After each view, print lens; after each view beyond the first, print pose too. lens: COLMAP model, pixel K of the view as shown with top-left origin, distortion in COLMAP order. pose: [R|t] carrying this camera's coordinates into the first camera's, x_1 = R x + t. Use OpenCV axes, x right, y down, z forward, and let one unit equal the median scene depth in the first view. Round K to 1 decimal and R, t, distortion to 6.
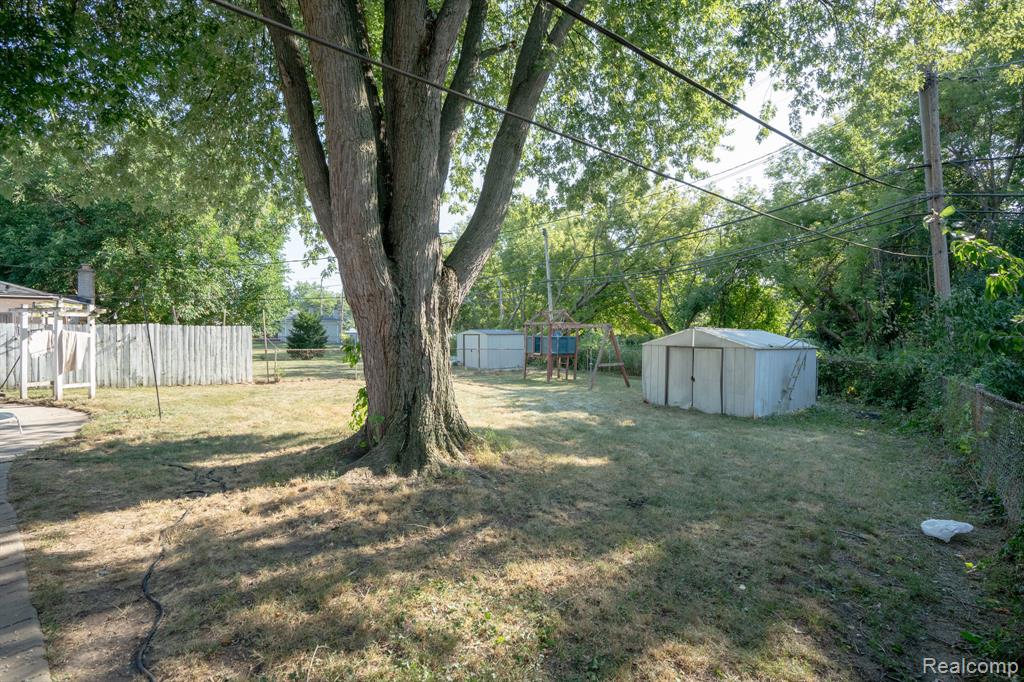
lens RADIAL K [[486.4, 0, 517.3], [0, 486.4, 342.8], [0, 0, 1]] dist [-0.026926, 0.002208]
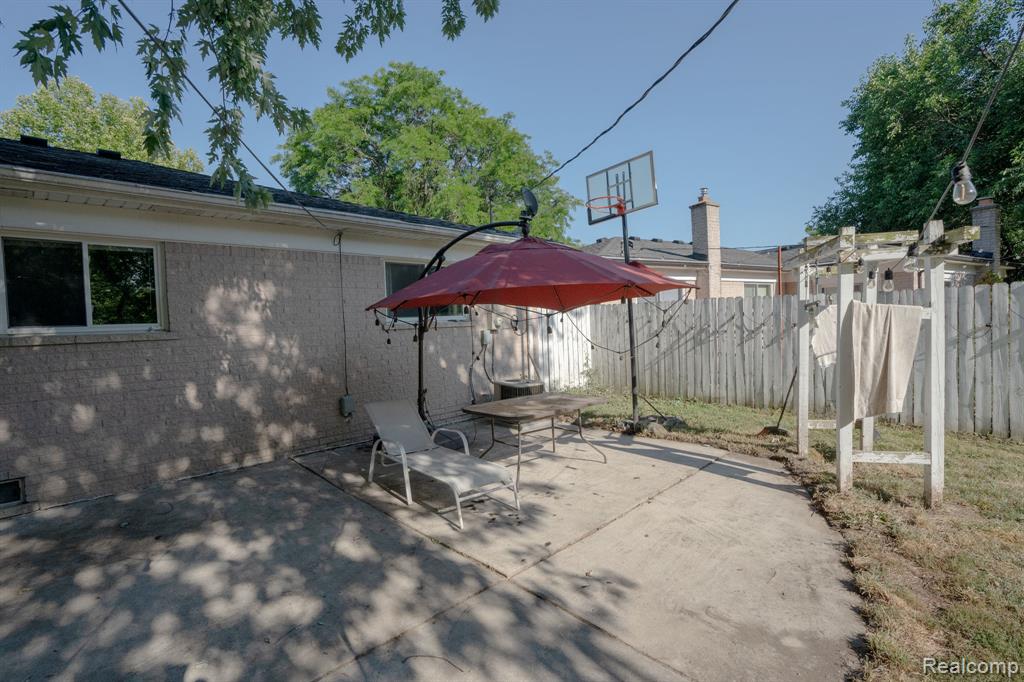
lens RADIAL K [[486.4, 0, 515.4], [0, 486.4, 346.6], [0, 0, 1]] dist [-0.026926, 0.002208]
pose [[0.032505, 0.043343, -0.998531, -0.570126], [0.025373, 0.998701, 0.044176, -0.014788], [0.999149, -0.026772, 0.031363, 0.695071]]
